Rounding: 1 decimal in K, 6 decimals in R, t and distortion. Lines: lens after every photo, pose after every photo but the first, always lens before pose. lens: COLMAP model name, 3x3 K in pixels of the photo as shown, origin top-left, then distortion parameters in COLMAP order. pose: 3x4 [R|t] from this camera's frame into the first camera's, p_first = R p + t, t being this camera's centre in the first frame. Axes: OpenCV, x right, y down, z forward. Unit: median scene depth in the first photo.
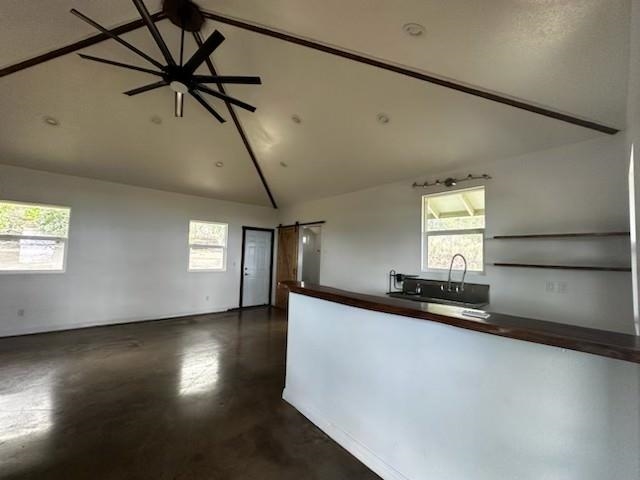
lens RADIAL K [[256.8, 0, 318.4], [0, 256.8, 241.1], [0, 0, 1]] dist [-0.003140, -0.000188]
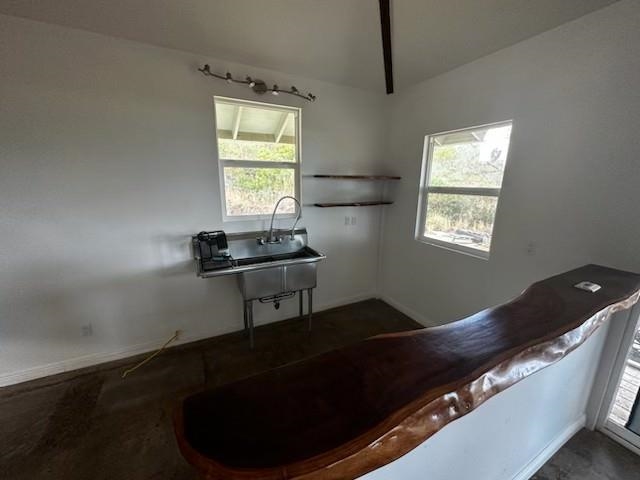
lens RADIAL K [[256.8, 0, 318.4], [0, 256.8, 241.1], [0, 0, 1]] dist [-0.003140, -0.000188]
pose [[0.237936, -0.253825, 0.937528, -0.199180], [-0.067545, 0.958588, 0.276669, -0.039810], [-0.968929, -0.129155, 0.210939, 0.685303]]
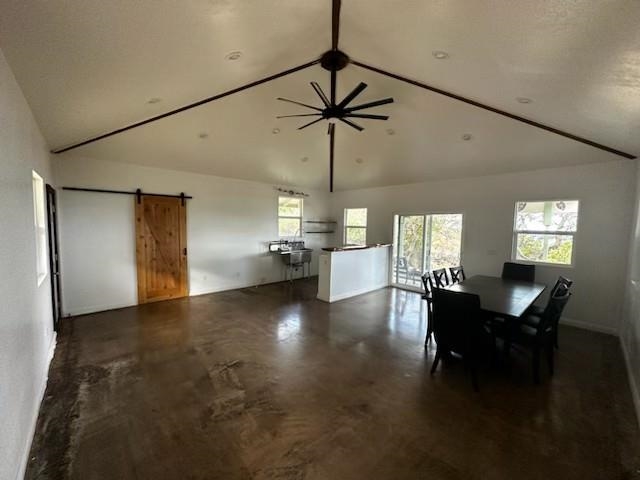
lens RADIAL K [[256.8, 0, 318.4], [0, 256.8, 241.1], [0, 0, 1]] dist [-0.003140, -0.000188]
pose [[-0.037296, -0.104704, 0.993804, -1.600909], [-0.090041, 0.990803, 0.101009, -0.077642], [-0.995239, -0.085716, -0.046380, 0.890041]]
